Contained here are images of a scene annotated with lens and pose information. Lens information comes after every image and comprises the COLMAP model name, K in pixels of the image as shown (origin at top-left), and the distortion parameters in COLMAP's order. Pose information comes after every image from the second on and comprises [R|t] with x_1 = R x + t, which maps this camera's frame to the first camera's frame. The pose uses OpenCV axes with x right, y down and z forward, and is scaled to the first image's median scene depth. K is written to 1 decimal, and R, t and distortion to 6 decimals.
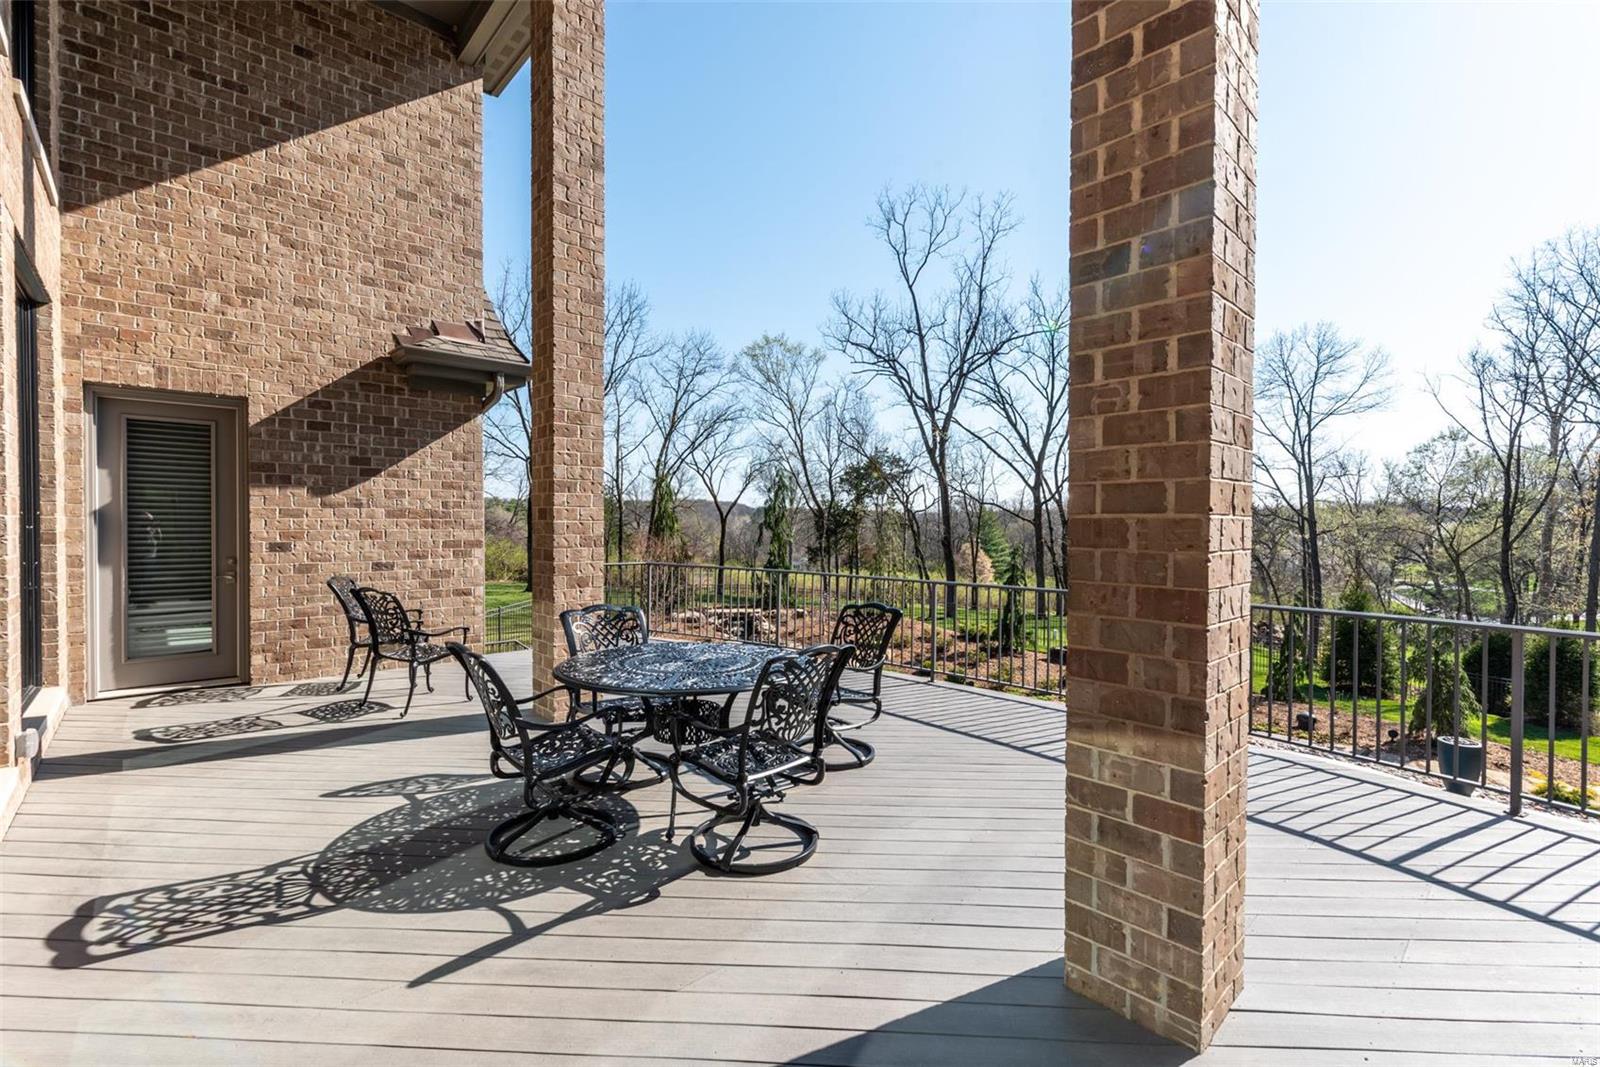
lens RADIAL K [[698.3, 0, 801.3], [0, 698.3, 535.0], [0, 0, 1]] dist [0.002030, -0.002540]
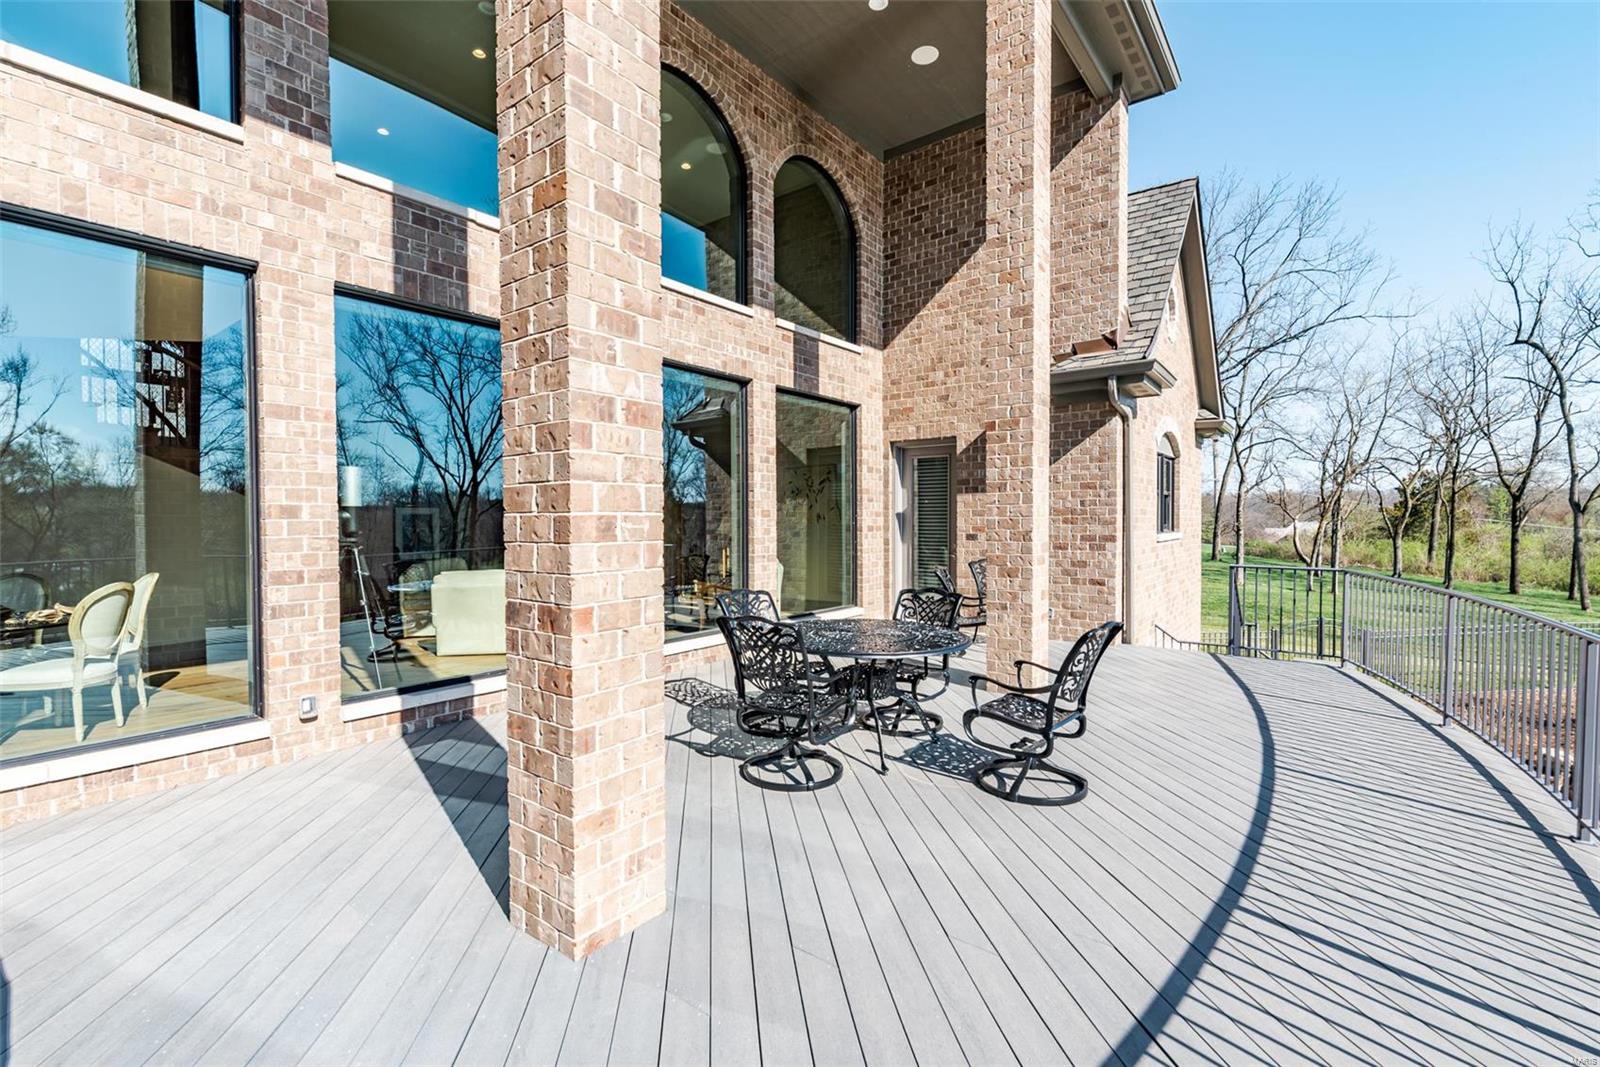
lens RADIAL K [[698.3, 0, 803.2], [0, 698.3, 533.2], [0, 0, 1]] dist [0.002030, -0.002540]
pose [[0.169085, 0.011641, -0.985533, 0.612006], [-0.012127, 0.999879, 0.009730, -0.000043], [0.985527, 0.010306, 0.169206, 0.419640]]
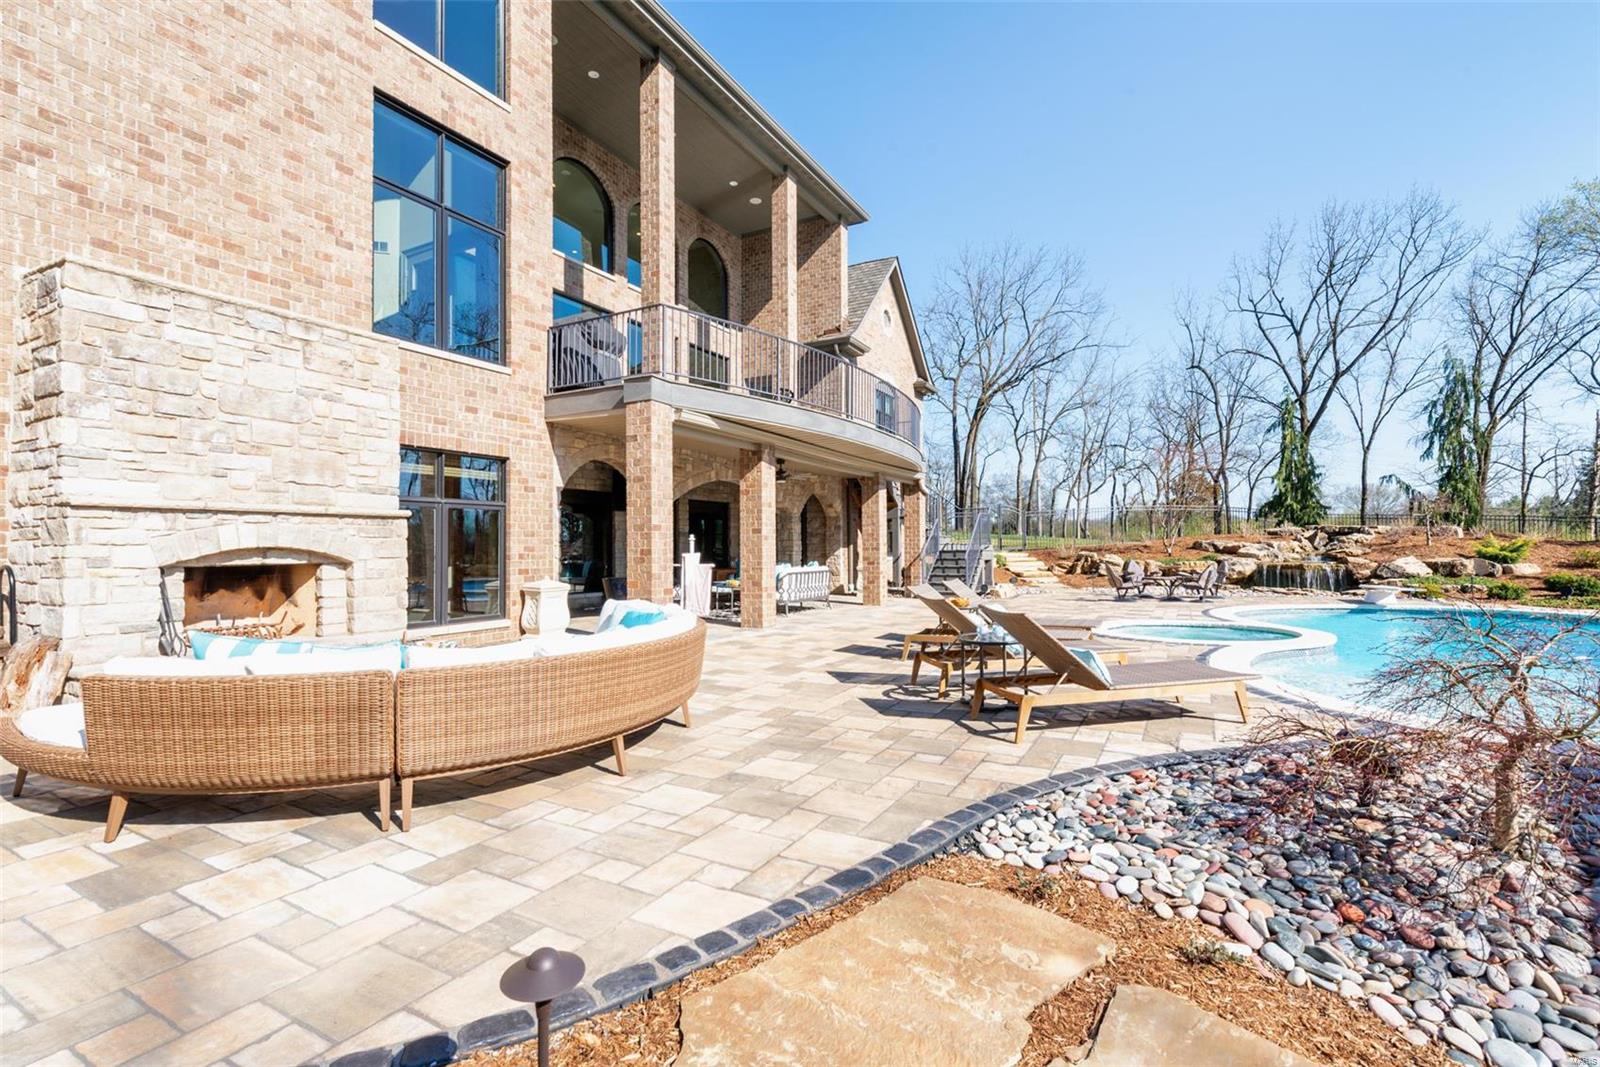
lens RADIAL K [[698.3, 0, 804.8], [0, 698.3, 539.7], [0, 0, 1]] dist [0.002030, -0.002540]
pose [[0.319401, -0.010279, -0.947564, 2.123834], [-0.009616, 0.999855, -0.014088, 0.564882], [0.947571, 0.013612, 0.319256, 0.141715]]
